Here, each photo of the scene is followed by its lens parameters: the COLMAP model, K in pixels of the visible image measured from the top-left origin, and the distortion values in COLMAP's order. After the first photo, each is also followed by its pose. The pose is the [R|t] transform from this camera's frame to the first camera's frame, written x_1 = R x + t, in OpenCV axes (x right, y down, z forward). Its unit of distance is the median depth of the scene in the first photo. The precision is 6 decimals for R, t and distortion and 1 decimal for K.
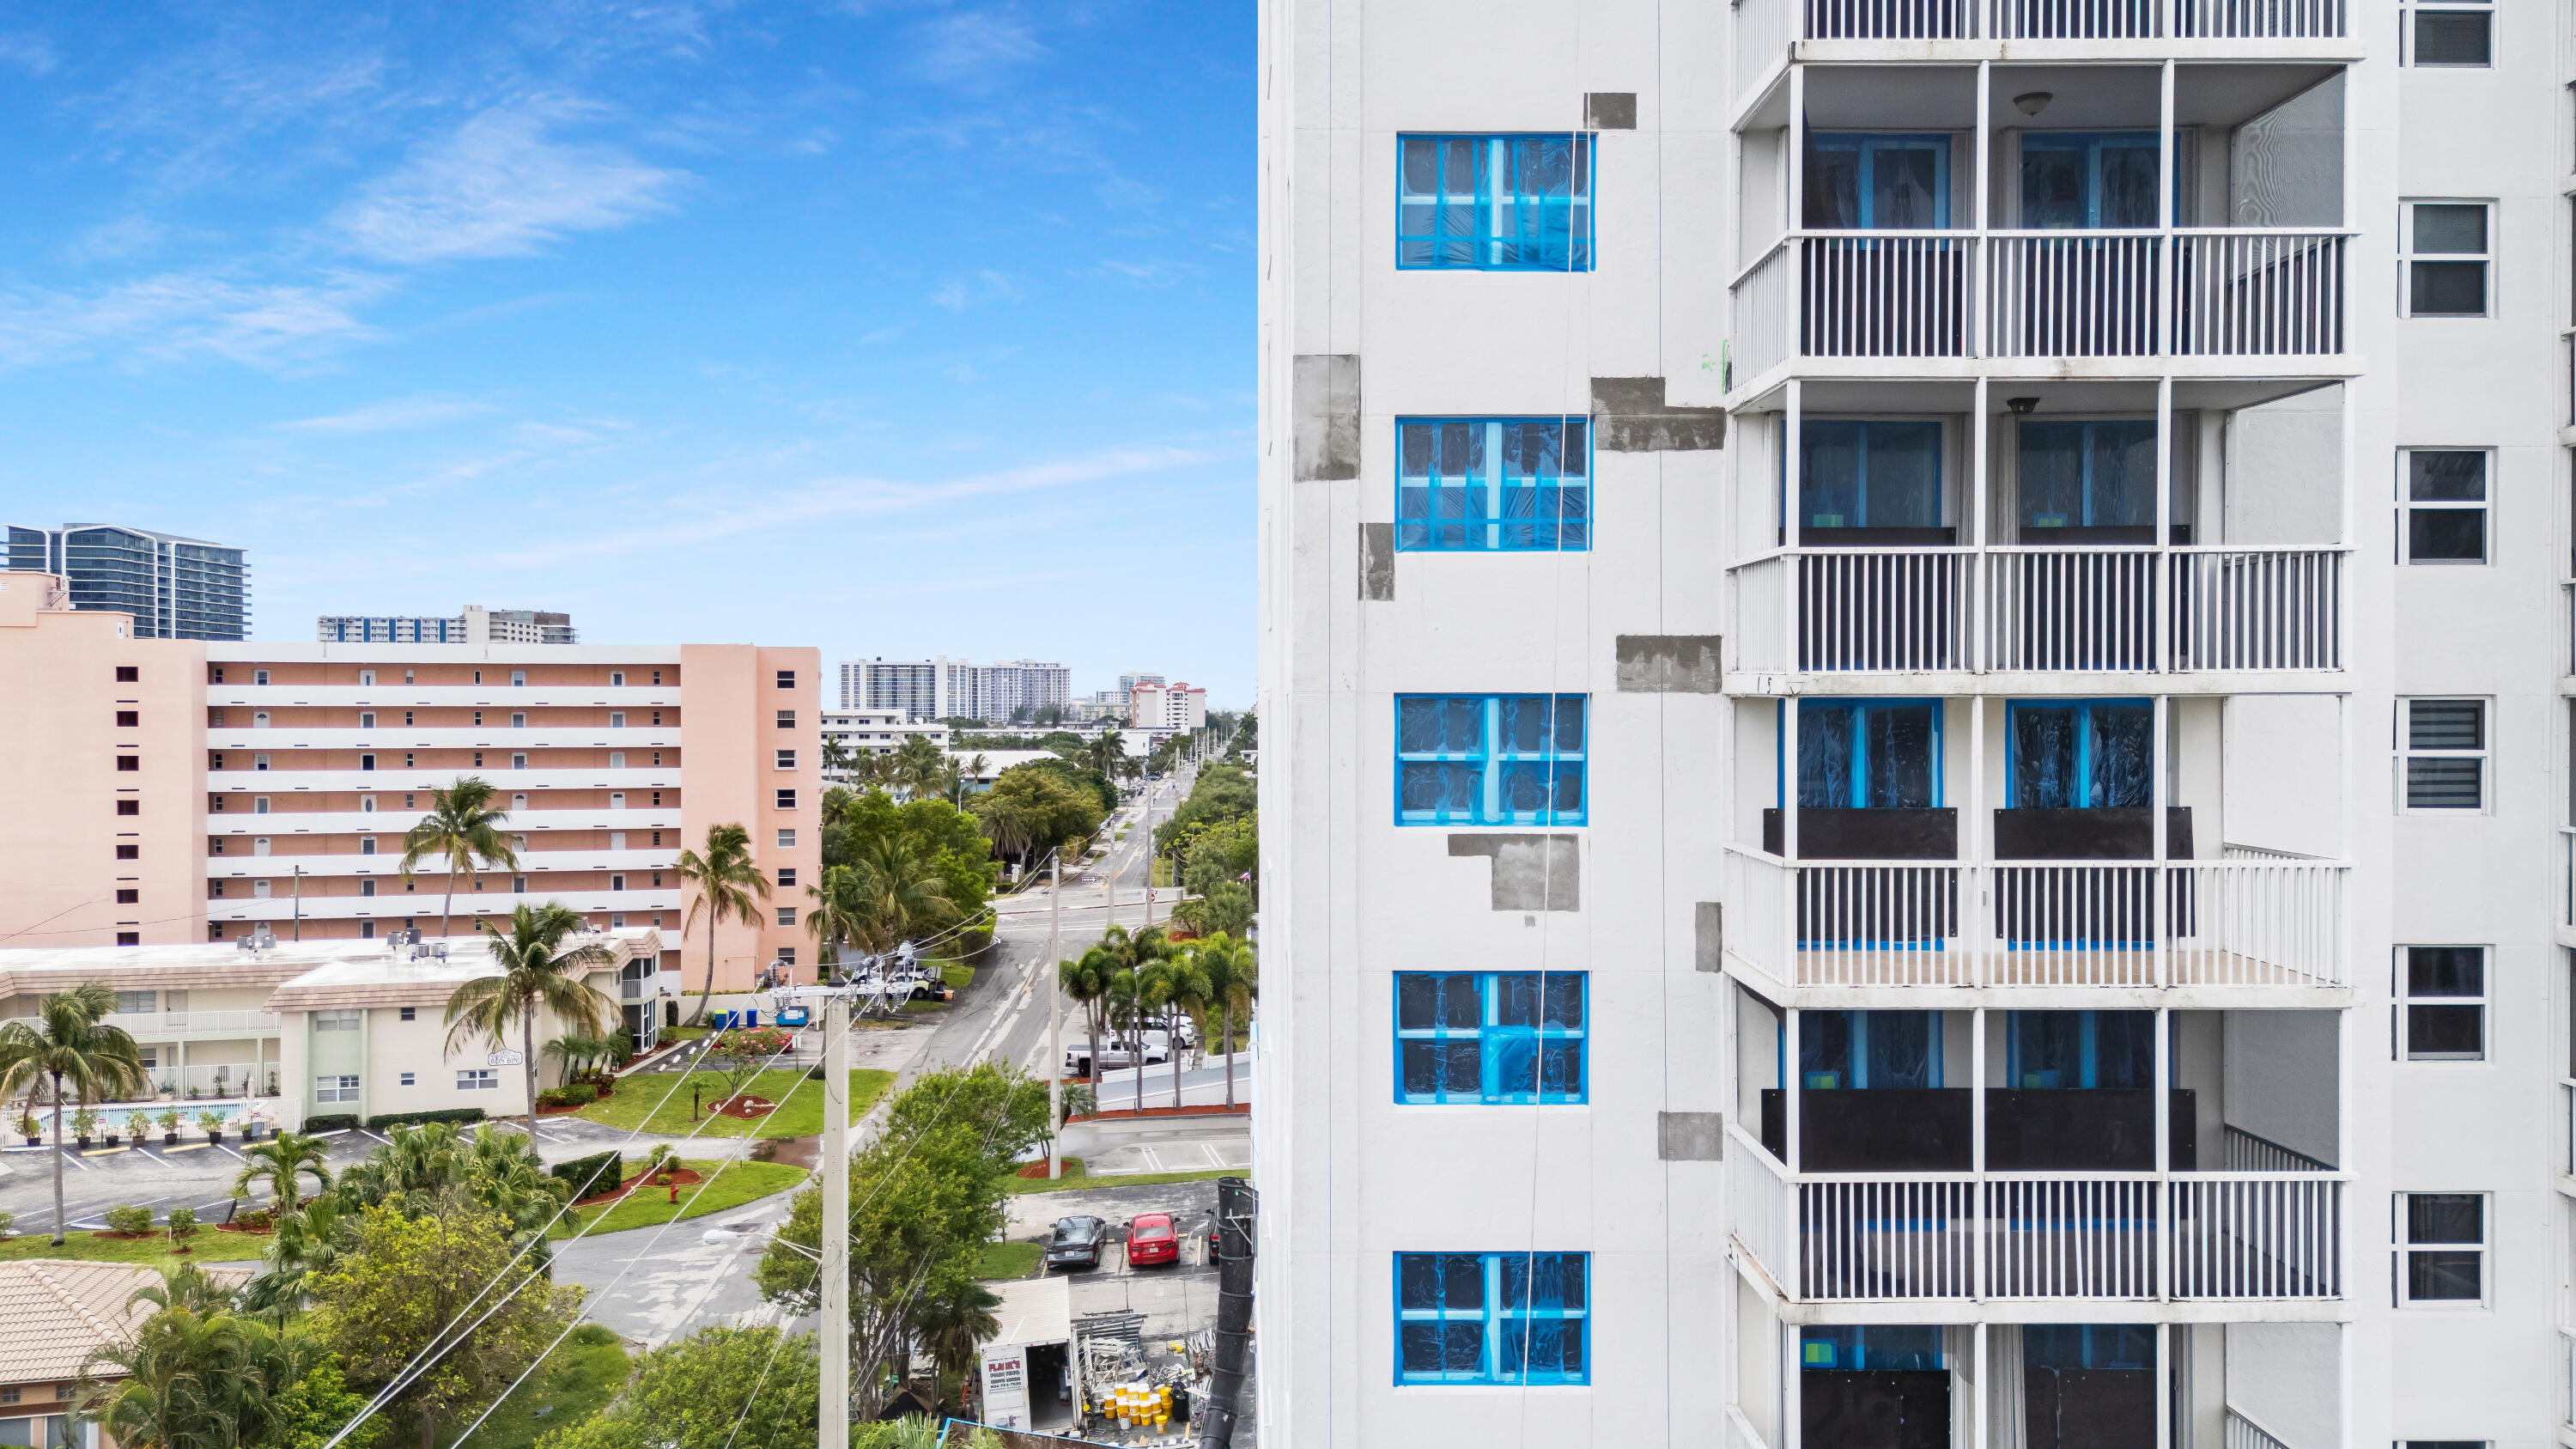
lens RADIAL K [[1881.3, 0, 1288.0], [0, 1881.3, 724.5], [0, 0, 1]] dist [0.052953, 0.000272]
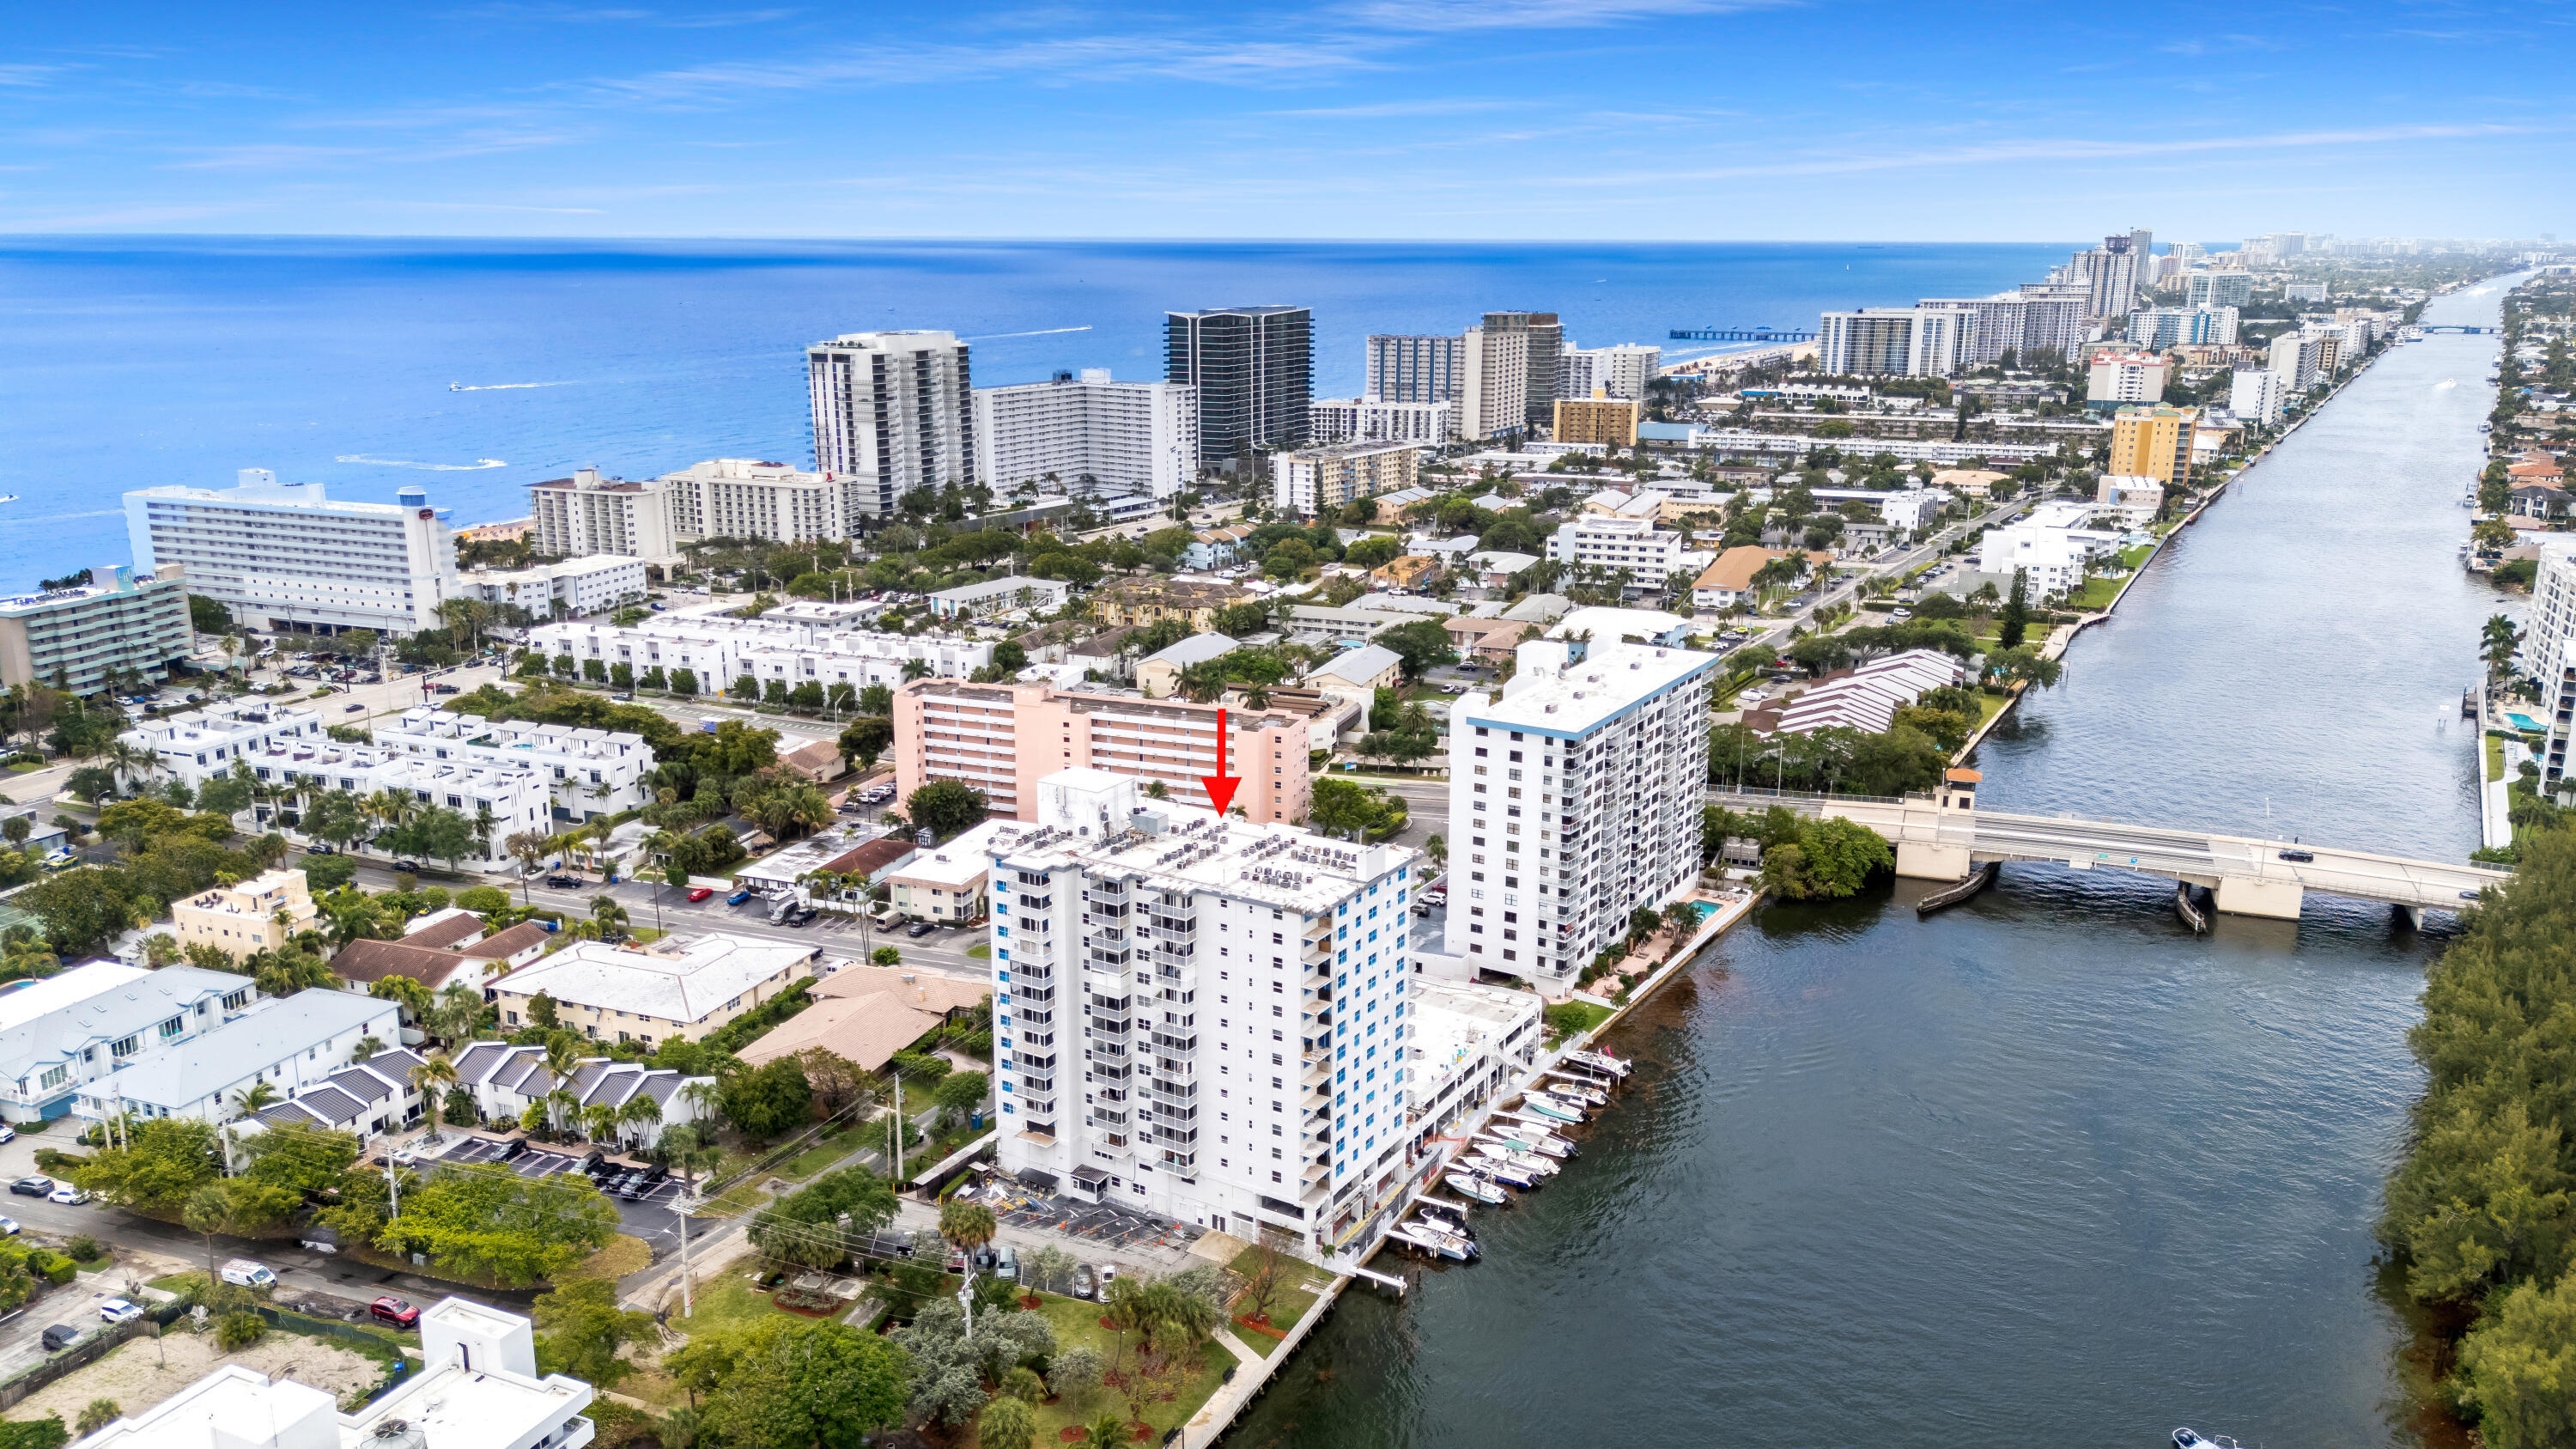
lens RADIAL K [[1871.9, 0, 1288.0], [0, 1871.9, 724.5], [0, 0, 1]] dist [0.093885, -0.110070]
pose [[0.840559, 0.138829, -0.523629, 1.145836], [-0.008456, 0.969849, 0.243560, -0.714372], [0.541654, -0.200299, 0.816389, -1.115962]]
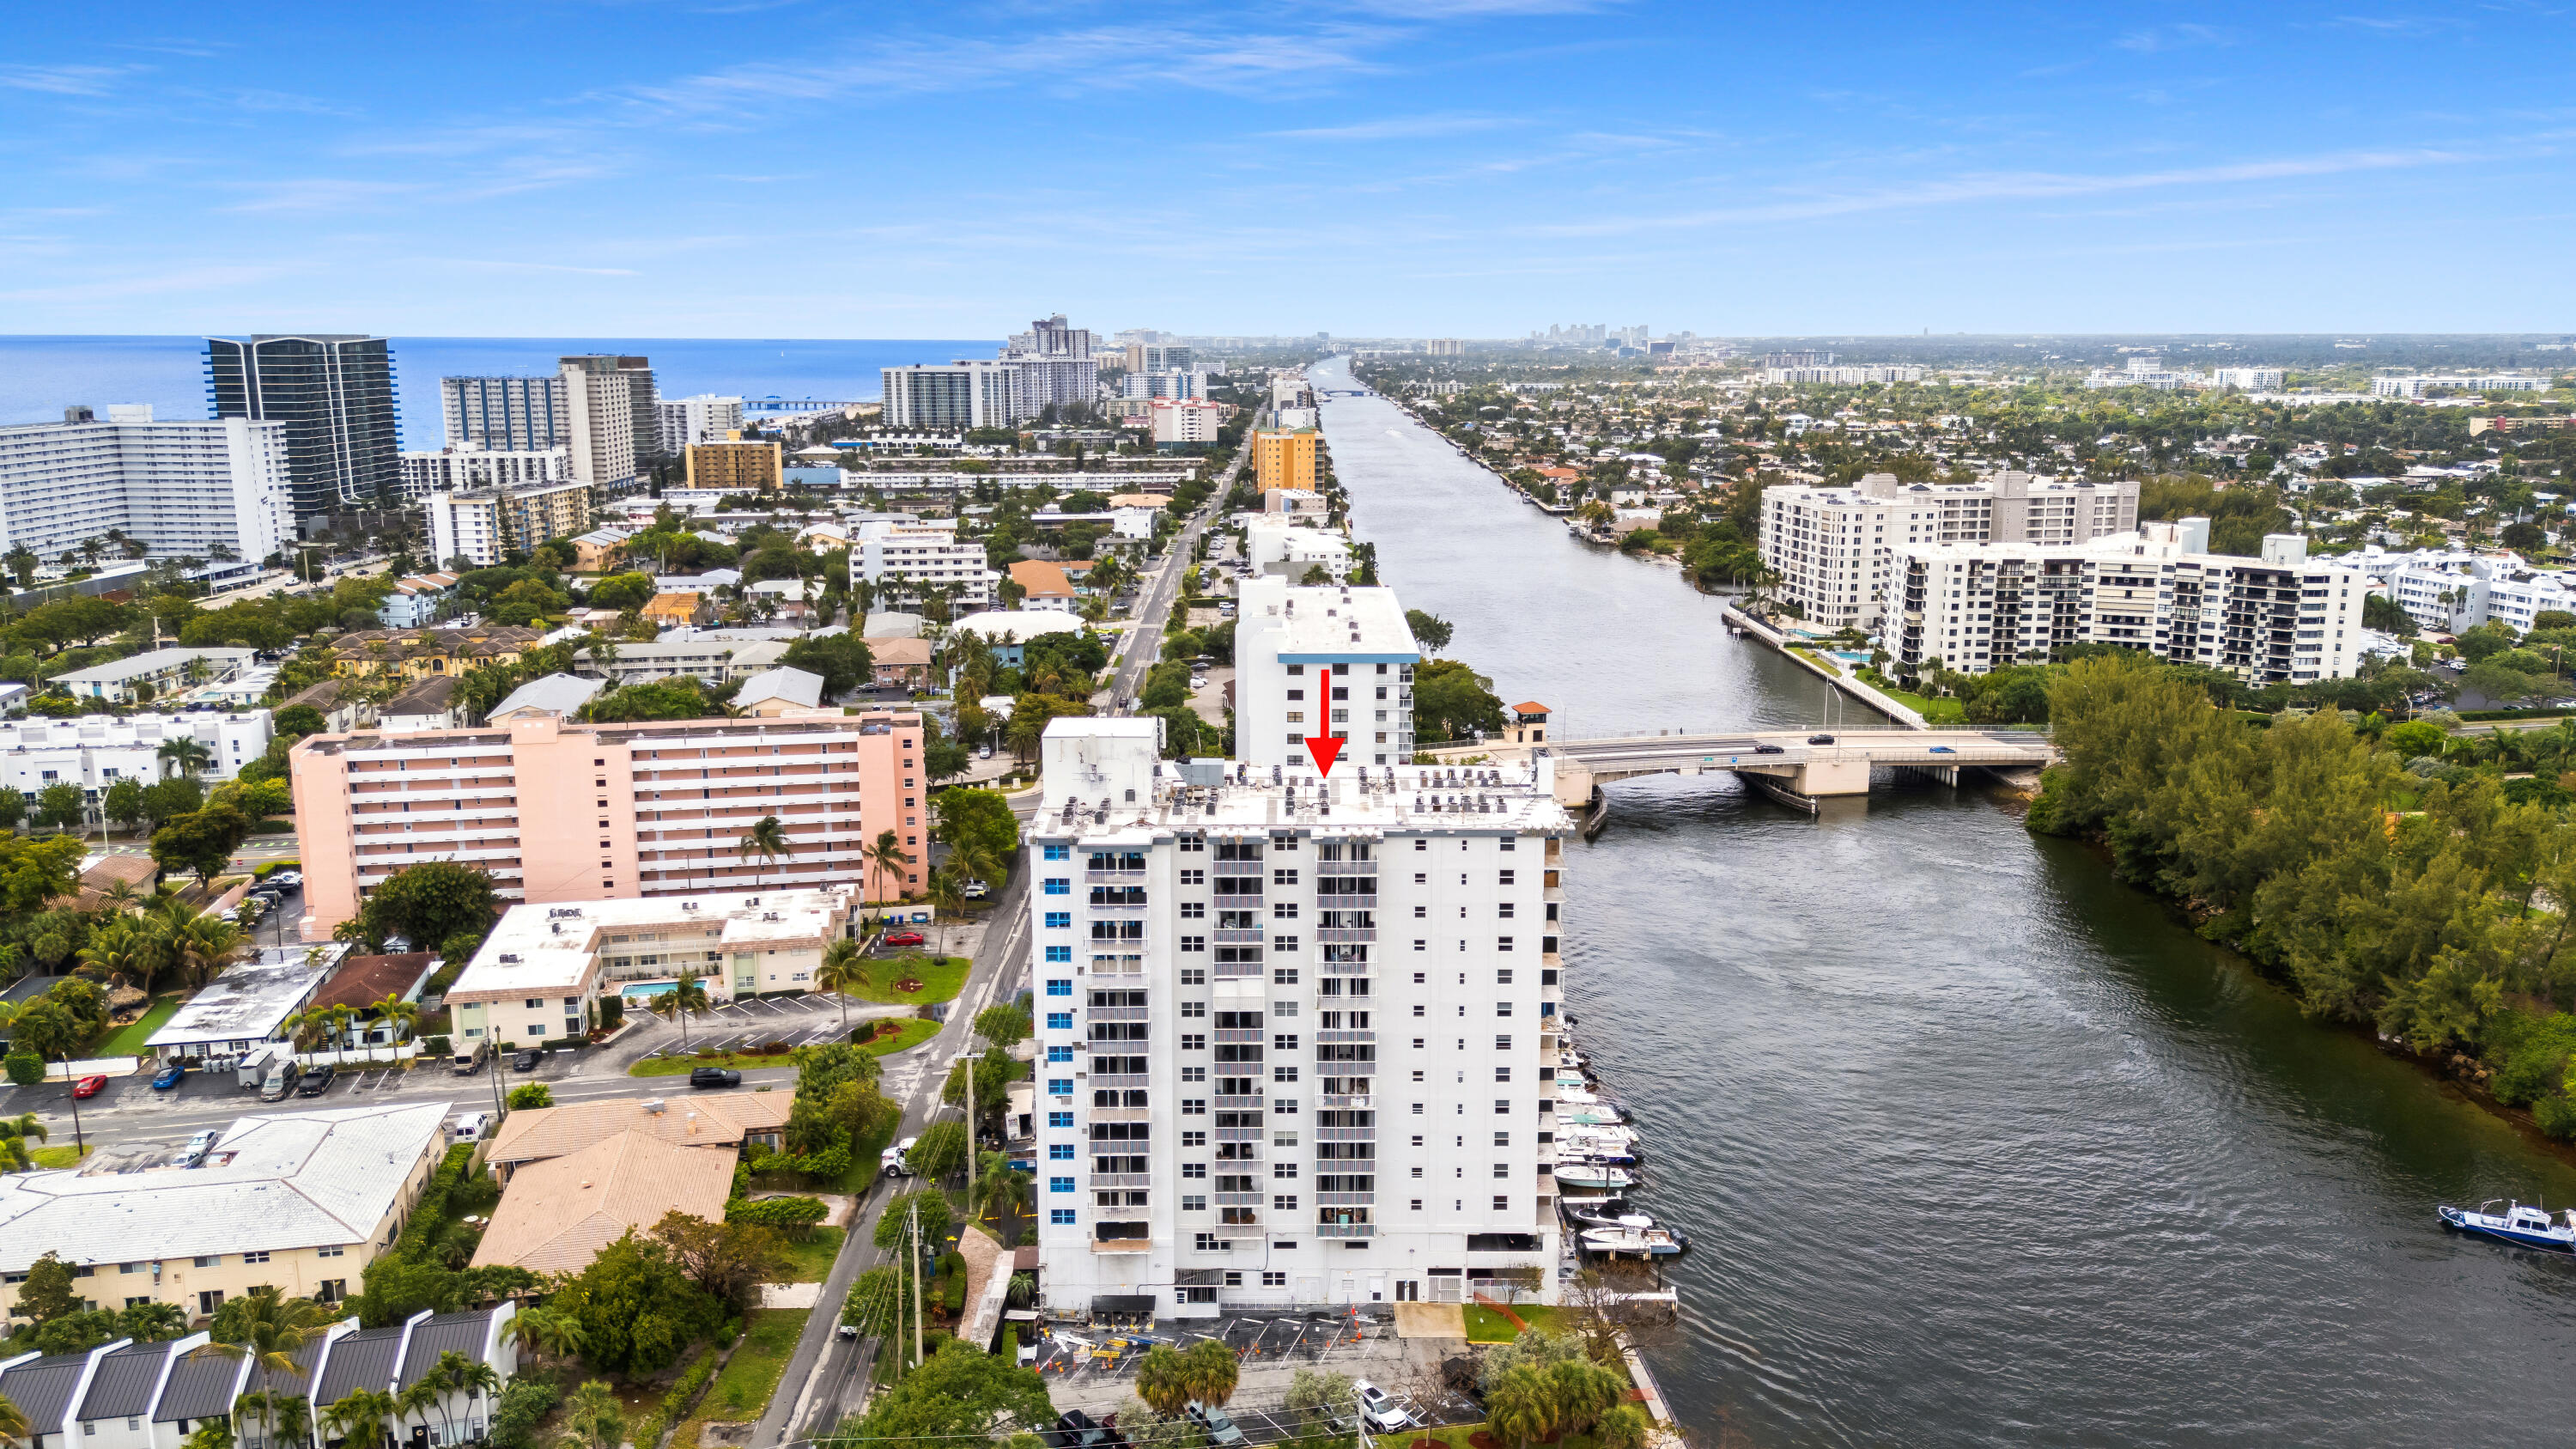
lens RADIAL K [[1871.9, 0, 1288.0], [0, 1871.9, 724.5], [0, 0, 1]] dist [0.093885, -0.110070]
pose [[0.999791, 0.004697, -0.019898, 0.188695], [-0.000736, 0.980884, 0.194591, -0.469861], [0.020431, -0.194536, 0.980683, -1.005503]]
